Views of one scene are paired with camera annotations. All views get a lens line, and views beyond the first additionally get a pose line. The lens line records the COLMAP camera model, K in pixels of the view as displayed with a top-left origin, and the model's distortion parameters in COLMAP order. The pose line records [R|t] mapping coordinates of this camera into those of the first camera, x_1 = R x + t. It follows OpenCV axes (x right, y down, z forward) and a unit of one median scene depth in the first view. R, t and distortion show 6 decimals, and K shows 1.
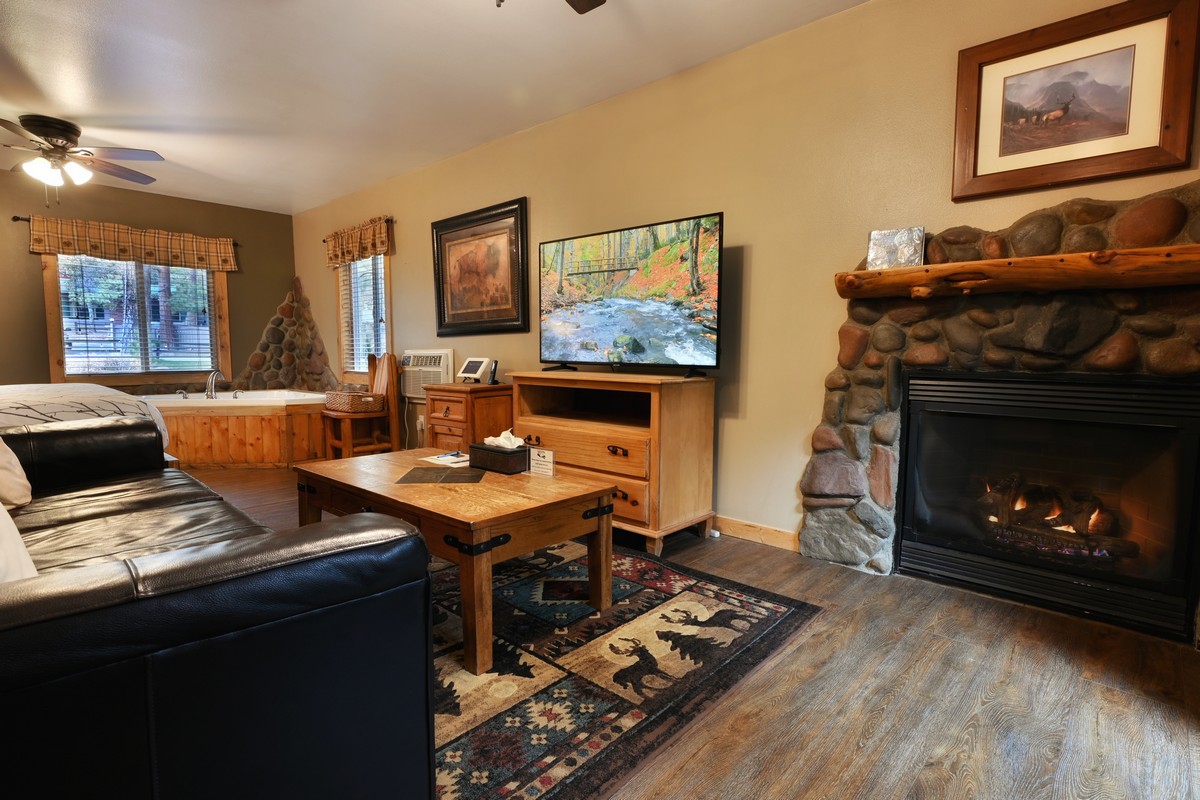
lens RADIAL K [[594.7, 0, 599.9], [0, 594.7, 401.6], [0, 0, 1]] dist [0.001523, 0.000413]
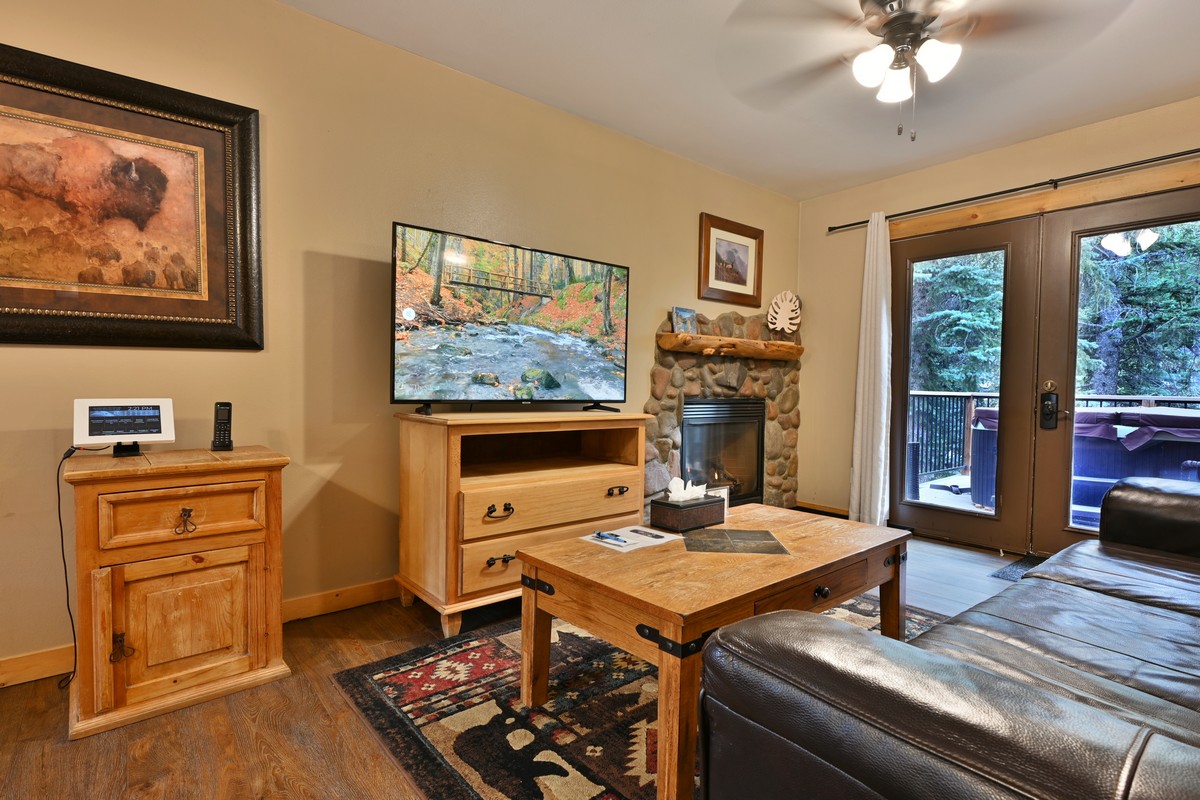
lens RADIAL K [[594.7, 0, 598.1], [0, 594.7, 402.4], [0, 0, 1]] dist [0.001523, 0.000413]
pose [[0.132587, -0.033131, 0.990618, -0.792878], [0.070097, 0.997252, 0.023971, -0.073289], [-0.988690, 0.066261, 0.134545, 0.762917]]
